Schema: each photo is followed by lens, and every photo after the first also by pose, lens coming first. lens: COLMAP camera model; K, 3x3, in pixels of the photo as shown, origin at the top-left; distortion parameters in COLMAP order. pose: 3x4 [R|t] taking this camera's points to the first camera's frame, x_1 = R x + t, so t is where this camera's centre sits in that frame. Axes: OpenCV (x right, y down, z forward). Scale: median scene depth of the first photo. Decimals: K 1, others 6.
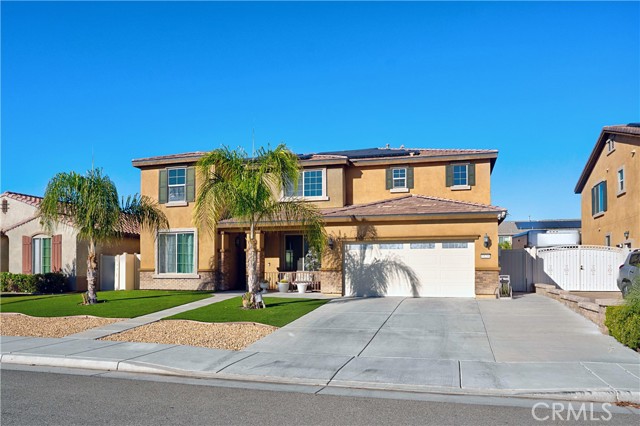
lens RADIAL K [[456.6, 0, 323.3], [0, 456.6, 264.8], [0, 0, 1]] dist [-0.031755, 0.000231]
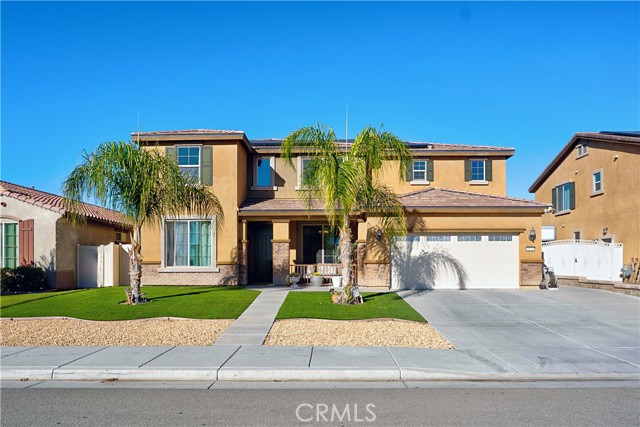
lens RADIAL K [[462.9, 0, 317.1], [0, 462.9, 261.8], [0, 0, 1]] dist [-0.027732, 0.002203]
pose [[0.967955, -0.000375, 0.251124, -0.313872], [-0.001472, 0.999973, 0.007167, 0.003159], [-0.251120, -0.007307, 0.967928, 0.079653]]
